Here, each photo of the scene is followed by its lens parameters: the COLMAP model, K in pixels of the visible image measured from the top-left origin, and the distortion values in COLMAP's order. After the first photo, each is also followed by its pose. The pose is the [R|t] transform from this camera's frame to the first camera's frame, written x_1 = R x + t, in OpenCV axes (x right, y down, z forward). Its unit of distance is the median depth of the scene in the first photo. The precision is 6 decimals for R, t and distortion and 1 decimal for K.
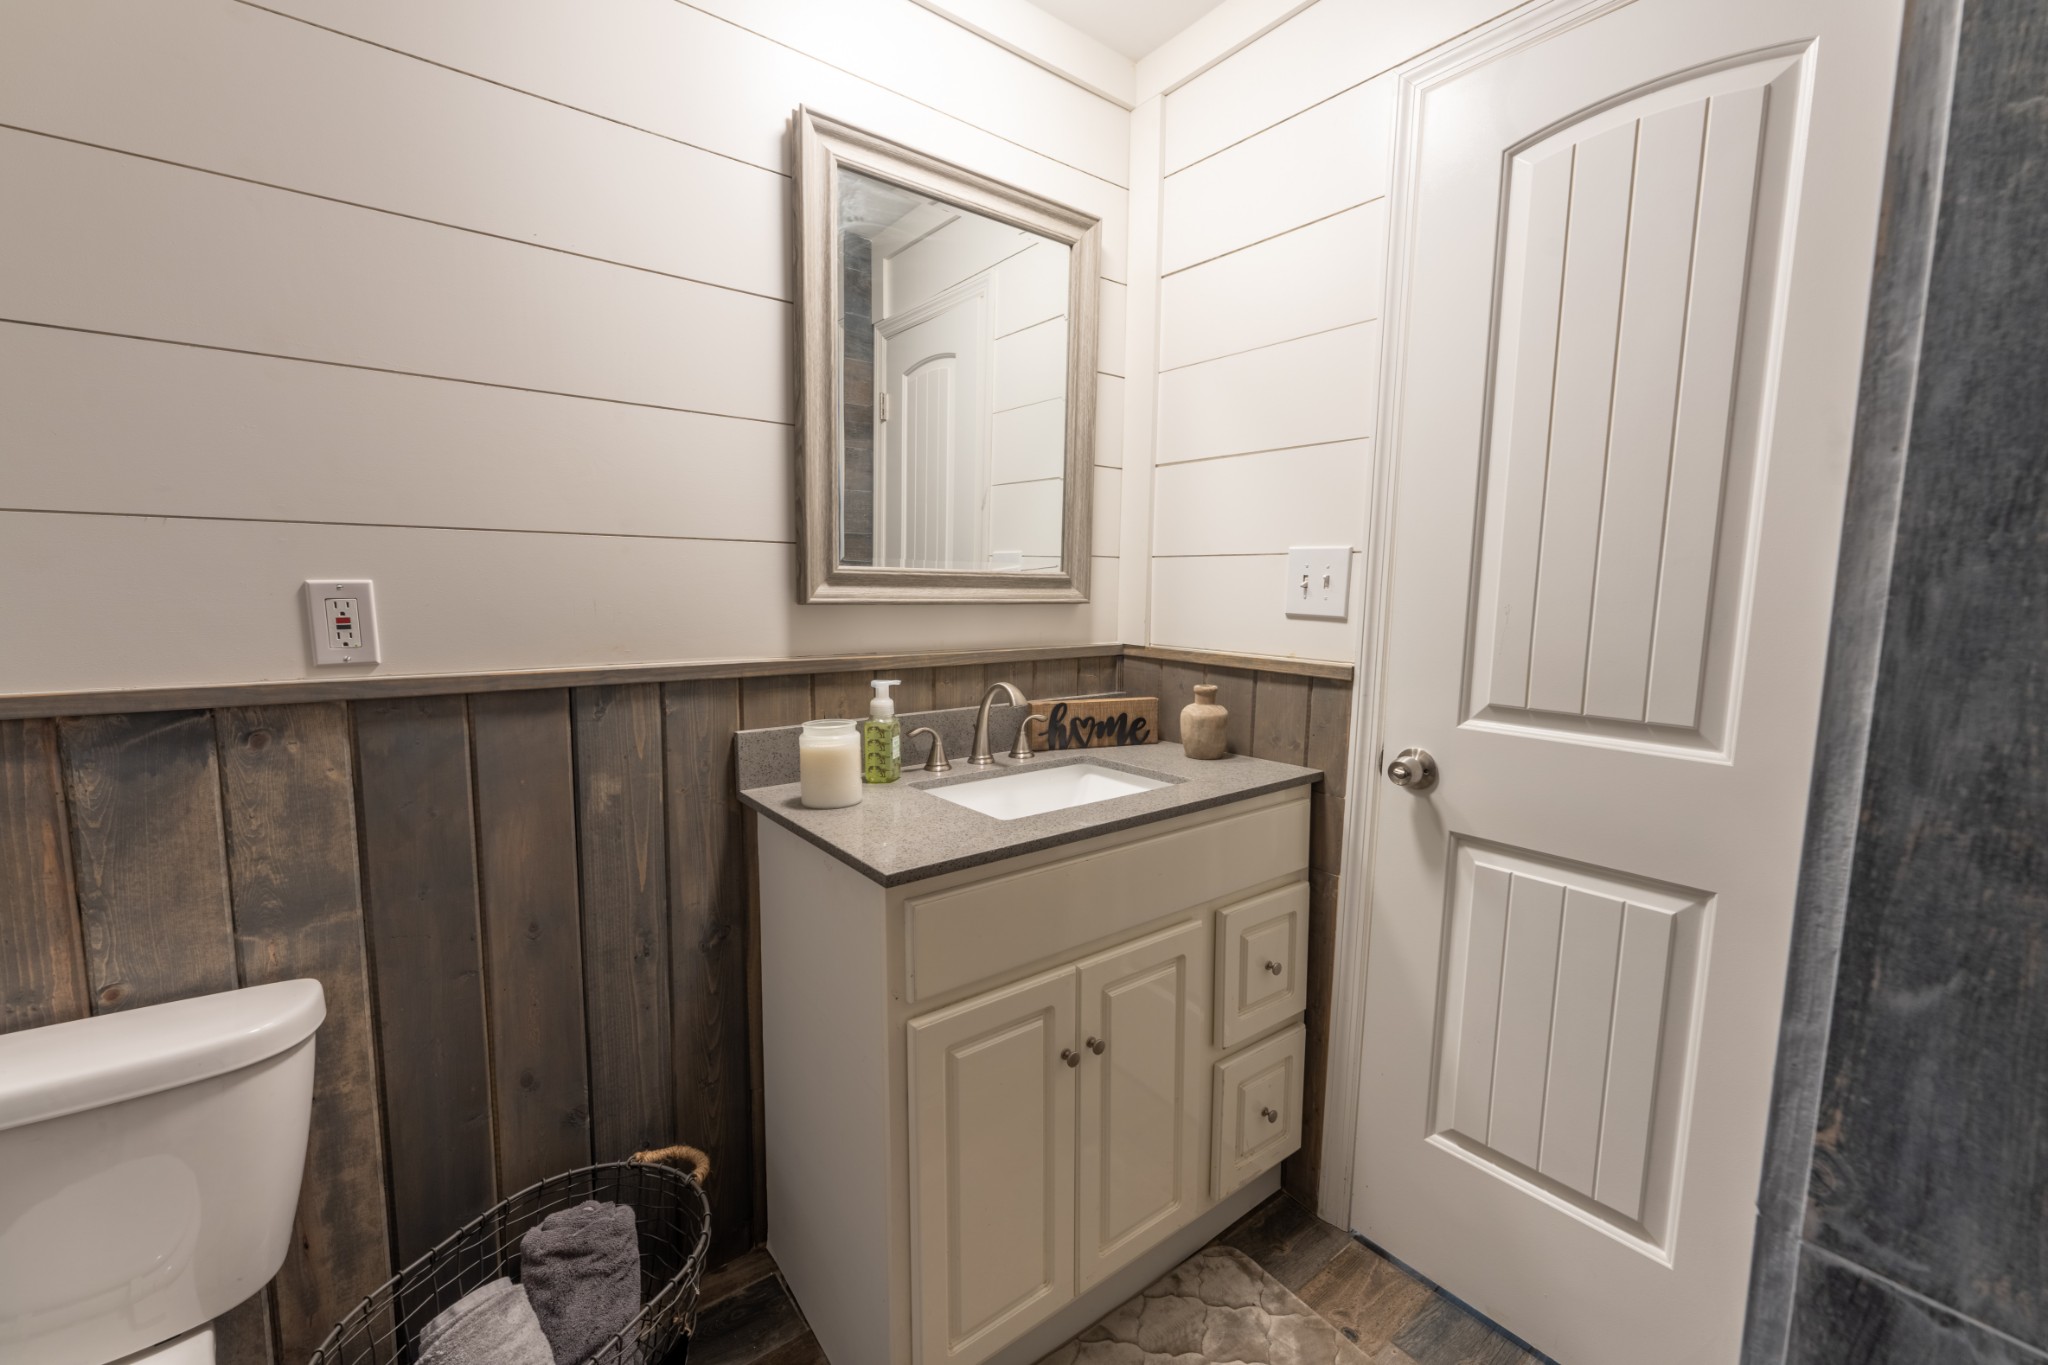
lens RADIAL K [[817.8, 0, 1023.7], [0, 817.8, 677.7], [0, 0, 1]] dist [0.001255, -0.000255]
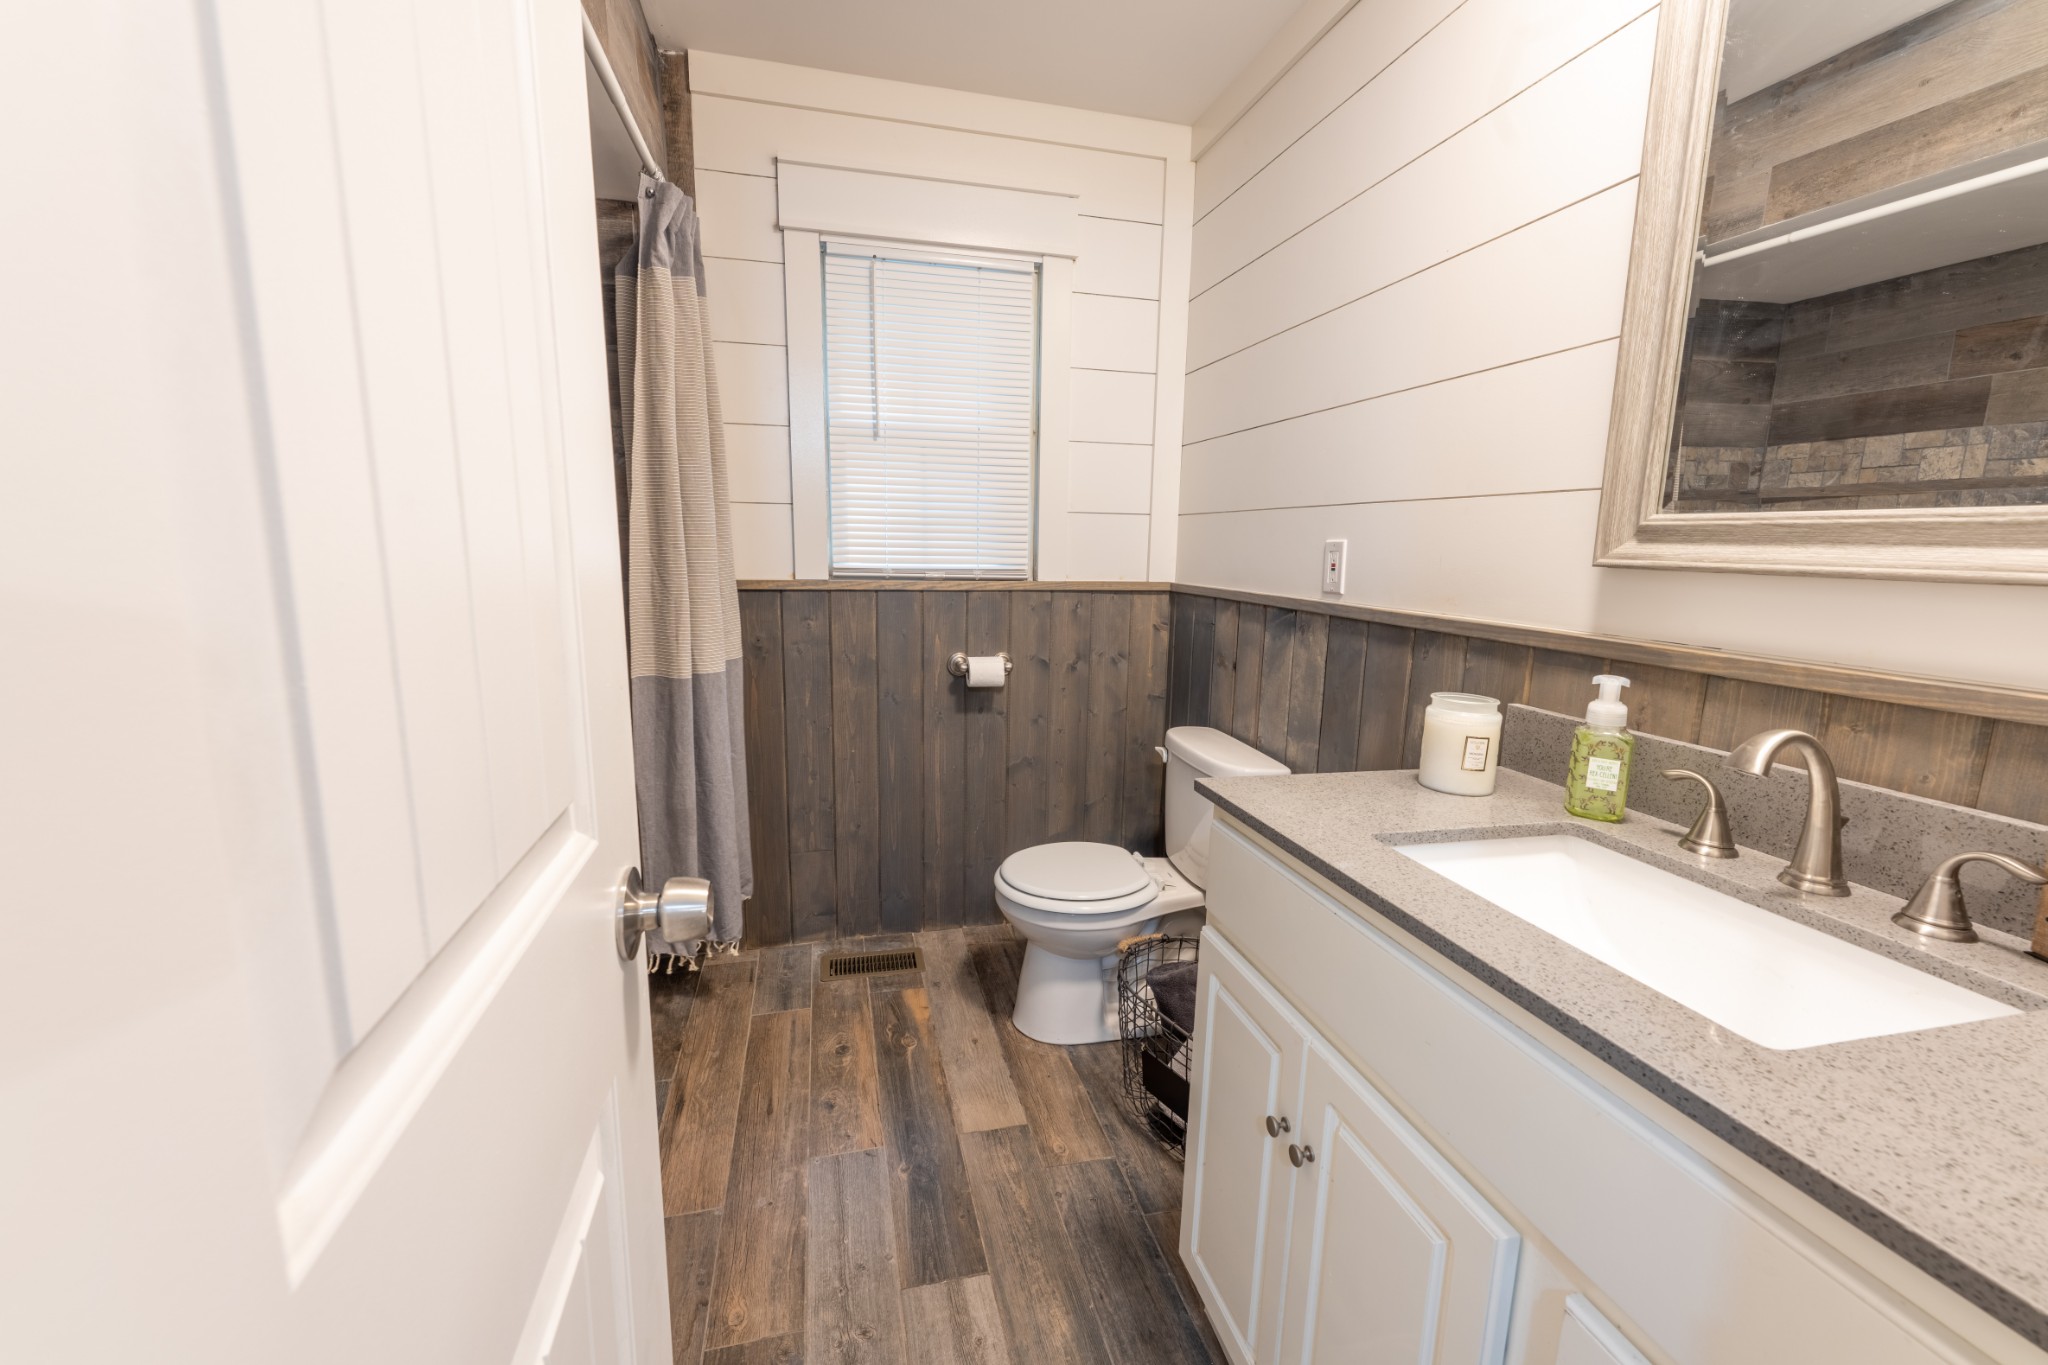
lens RADIAL K [[817.8, 0, 1023.7], [0, 817.8, 677.7], [0, 0, 1]] dist [0.001255, -0.000255]
pose [[-0.398577, 0.133179, -0.907414, 0.901000], [-0.124595, 0.972365, 0.197439, -0.096470], [0.908632, 0.191754, -0.370969, 1.078978]]
